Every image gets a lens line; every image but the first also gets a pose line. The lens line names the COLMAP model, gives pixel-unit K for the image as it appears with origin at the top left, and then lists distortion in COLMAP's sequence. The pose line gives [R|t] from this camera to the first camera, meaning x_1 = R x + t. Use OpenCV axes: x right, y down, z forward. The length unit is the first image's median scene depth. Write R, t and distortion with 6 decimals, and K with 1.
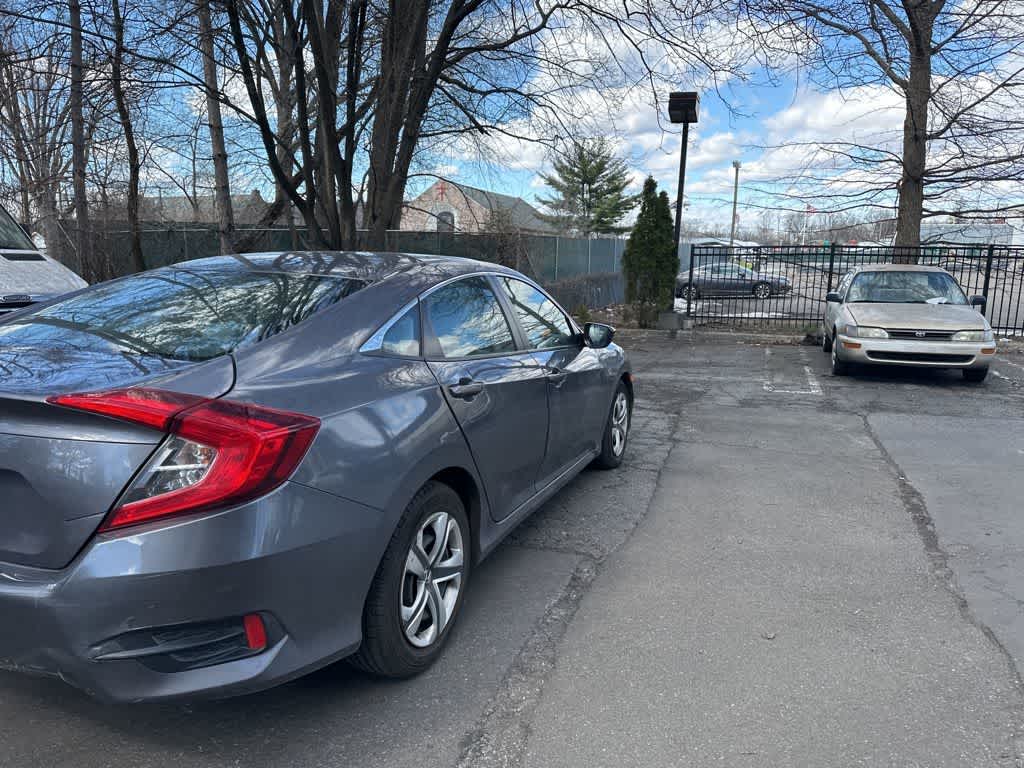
lens RADIAL K [[717.3, 0, 517.2], [0, 717.3, 378.2], [0, 0, 1]] dist [0.065006, -0.092788]
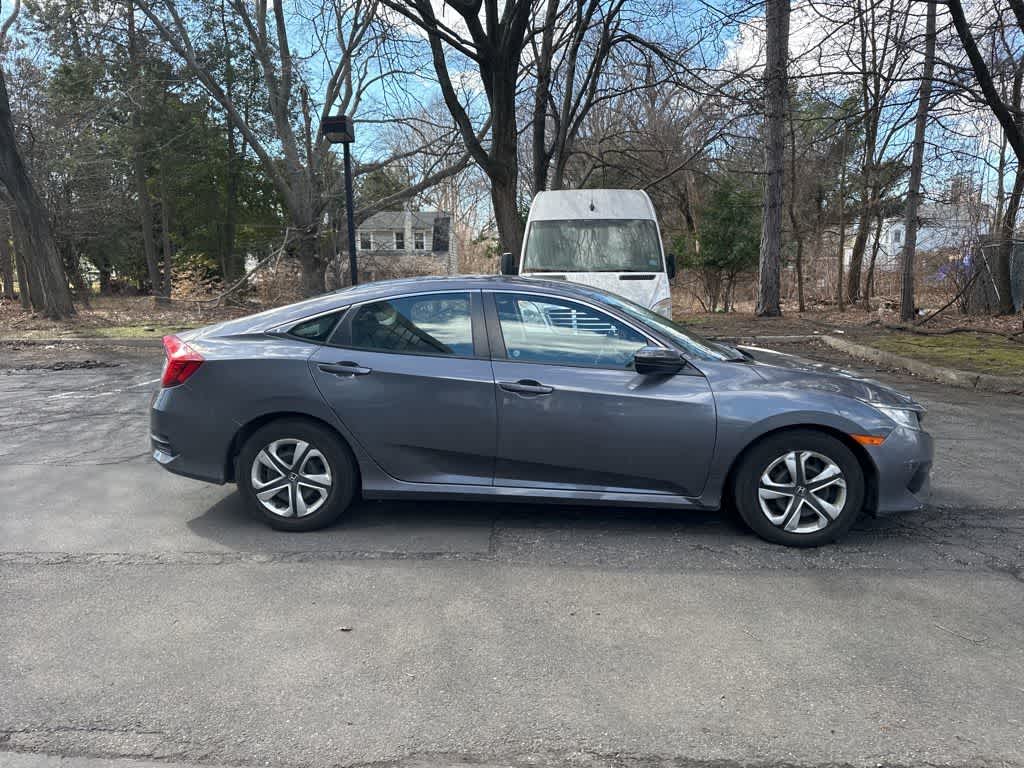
lens RADIAL K [[712.3, 0, 518.0], [0, 712.3, 393.1], [0, 0, 1]] dist [0.098852, -0.160115]
pose [[0.284076, 0.139085, -0.948660, 1.190295], [-0.140277, 0.984805, 0.102378, -0.113596], [0.948485, 0.103992, 0.299270, 0.764361]]
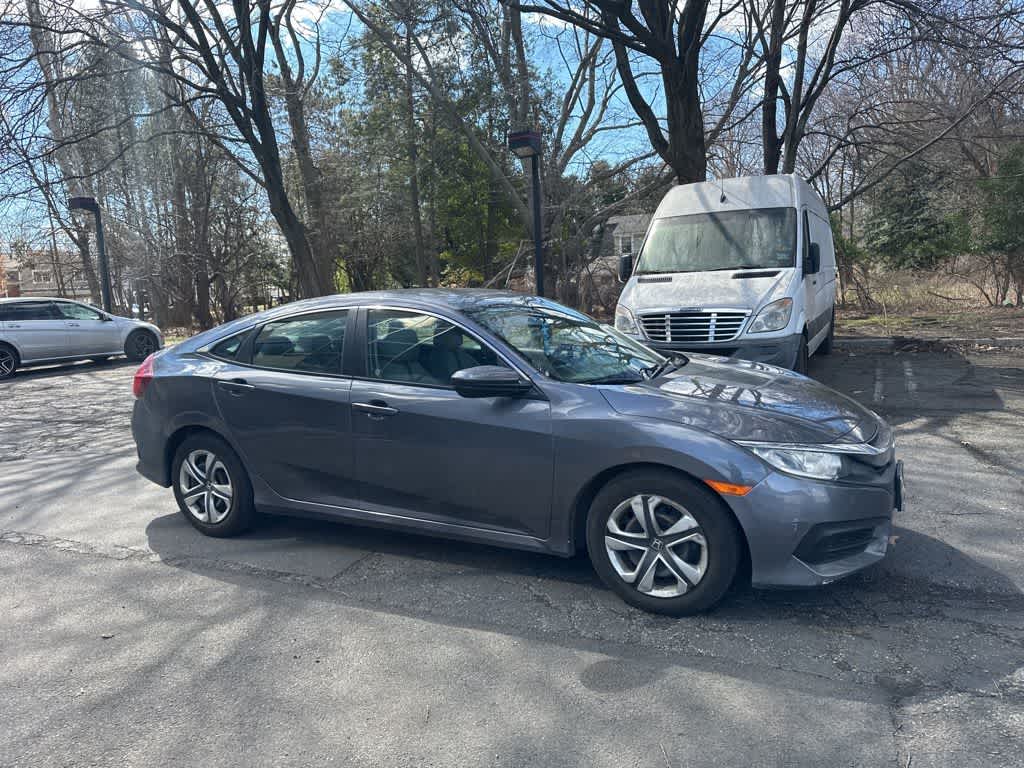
lens RADIAL K [[717.3, 0, 517.2], [0, 717.3, 378.2], [0, 0, 1]] dist [0.065006, -0.092788]
pose [[-0.110694, 0.118514, -0.986763, 1.165138], [-0.106421, 0.985743, 0.130330, -0.224423], [0.988140, 0.119439, -0.096504, 1.464085]]
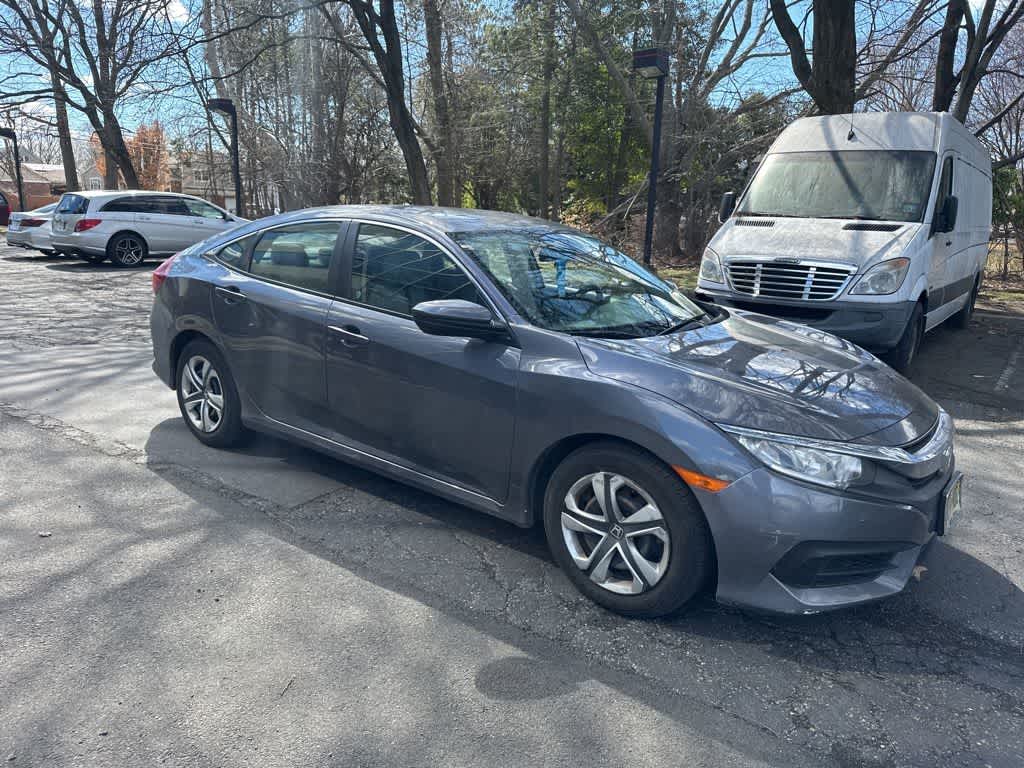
lens RADIAL K [[717.3, 0, 517.2], [0, 717.3, 378.2], [0, 0, 1]] dist [0.065006, -0.092788]
pose [[-0.289840, 0.184062, -0.939209, 0.982327], [-0.185793, 0.951844, 0.243873, -0.241396], [0.938868, 0.245182, -0.241685, 1.631756]]
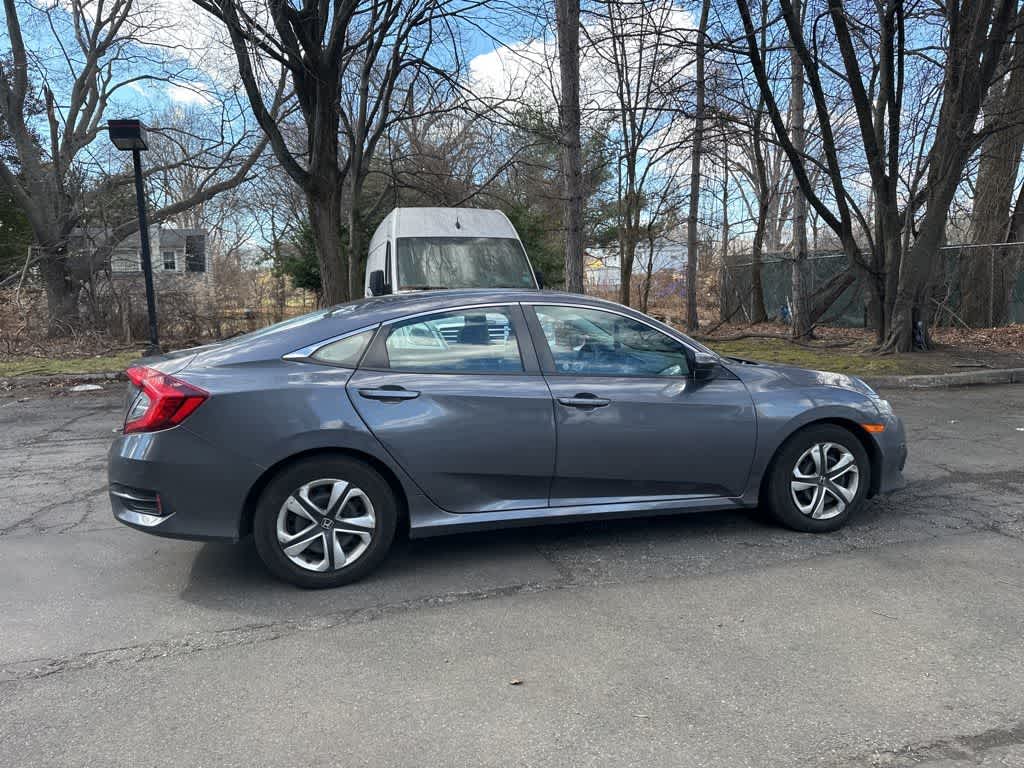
lens RADIAL K [[717.3, 0, 517.2], [0, 717.3, 378.2], [0, 0, 1]] dist [0.065006, -0.092788]
pose [[0.582204, 0.067999, -0.810194, 0.936981], [-0.096479, 0.995234, 0.014200, -0.045576], [0.807298, 0.069900, 0.585990, 0.362582]]
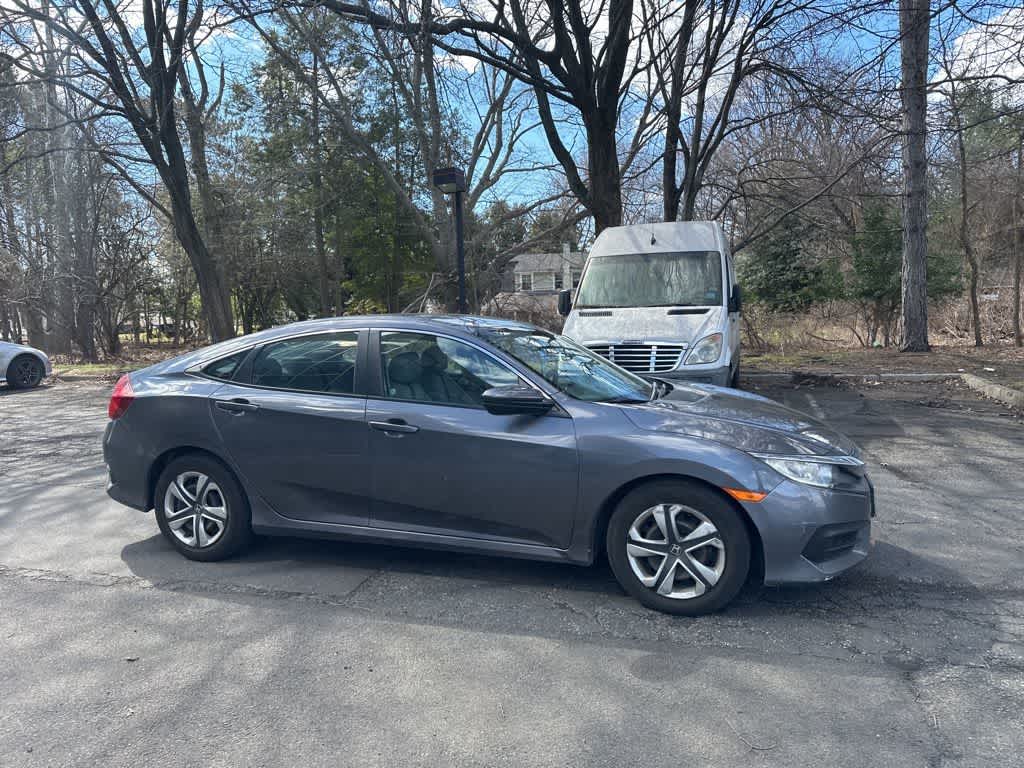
lens RADIAL K [[717.3, 0, 517.2], [0, 717.3, 378.2], [0, 0, 1]] dist [0.065006, -0.092788]
pose [[0.038267, 0.070072, -0.996808, 1.240563], [-0.129876, 0.989426, 0.064567, -0.184298], [0.990792, 0.126991, 0.046963, 1.271153]]
